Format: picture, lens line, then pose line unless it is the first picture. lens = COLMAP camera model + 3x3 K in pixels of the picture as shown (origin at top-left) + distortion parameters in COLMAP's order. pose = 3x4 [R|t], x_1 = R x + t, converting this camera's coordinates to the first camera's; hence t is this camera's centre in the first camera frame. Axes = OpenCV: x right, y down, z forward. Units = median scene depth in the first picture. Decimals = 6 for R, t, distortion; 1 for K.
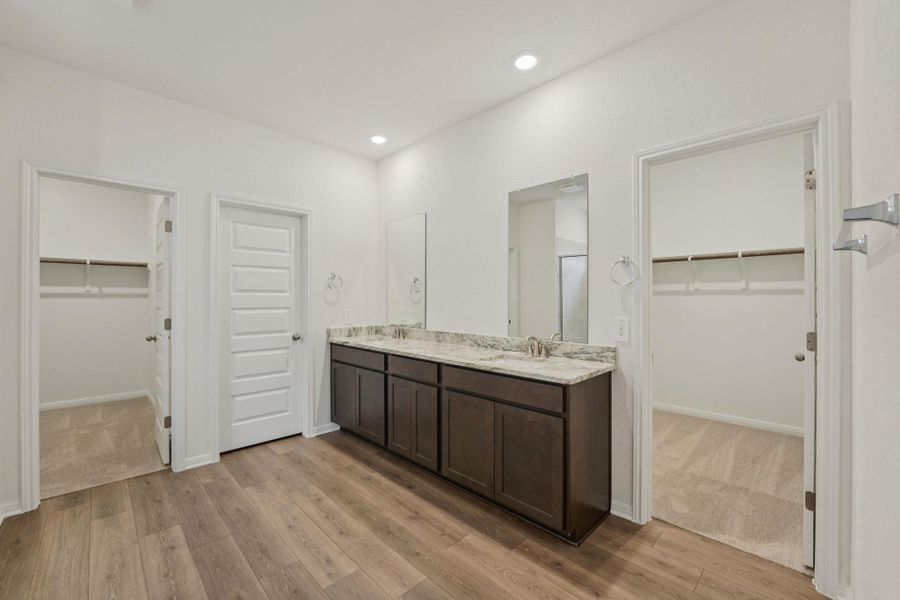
lens RADIAL K [[371.6, 0, 444.3], [0, 371.6, 291.2], [0, 0, 1]] dist [-0.031287, 0.003595]
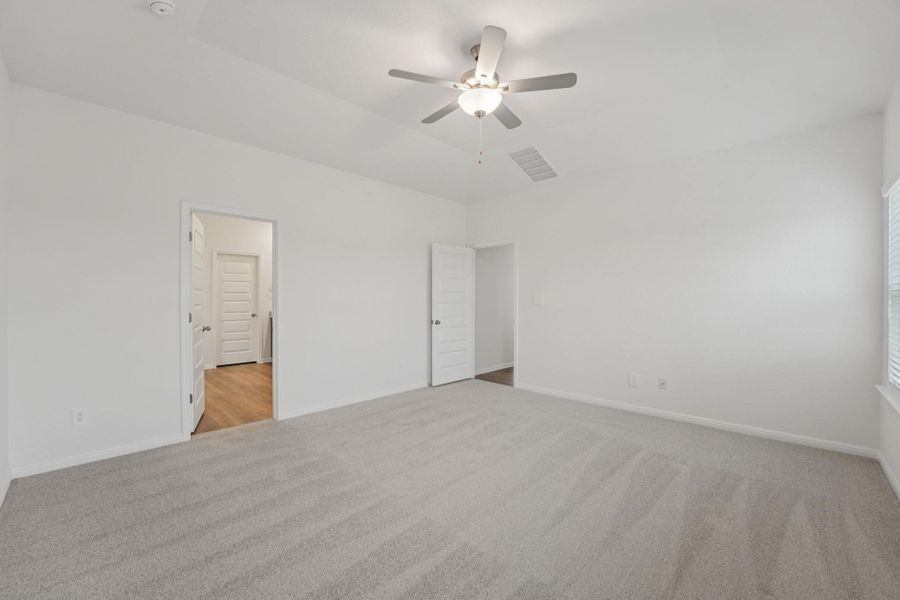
lens RADIAL K [[371.6, 0, 452.0], [0, 371.6, 295.3], [0, 0, 1]] dist [-0.031287, 0.003595]
pose [[0.998226, 0.007339, 0.059082, 0.791648], [-0.008078, 0.999892, 0.012281, -0.028600], [-0.058985, -0.012736, 0.998178, -1.521190]]
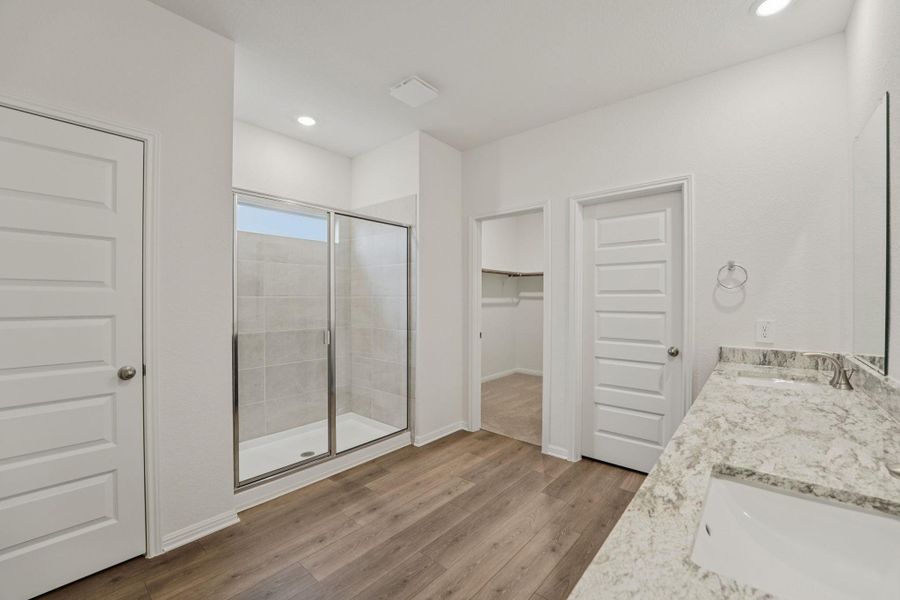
lens RADIAL K [[371.6, 0, 466.0], [0, 371.6, 301.3], [0, 0, 1]] dist [-0.031287, 0.003595]
pose [[0.091549, 0.004713, -0.995789, 0.411150], [0.015770, 0.999857, 0.006182, 0.012585], [0.995676, -0.016269, 0.091461, 0.693398]]
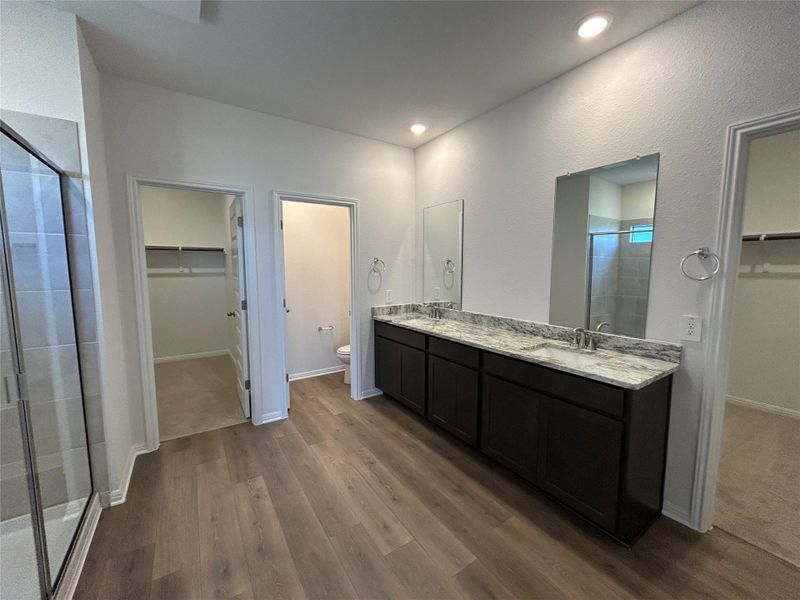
lens RADIAL K [[326.4, 0, 395.1], [0, 326.4, 294.0], [0, 0, 1]] dist [-0.003716, 0.000198]
pose [[0.981024, 0.017612, -0.193086, -0.076088], [0.002410, 0.994681, 0.102975, -0.058211], [0.193873, -0.101487, 0.975763, 0.066885]]
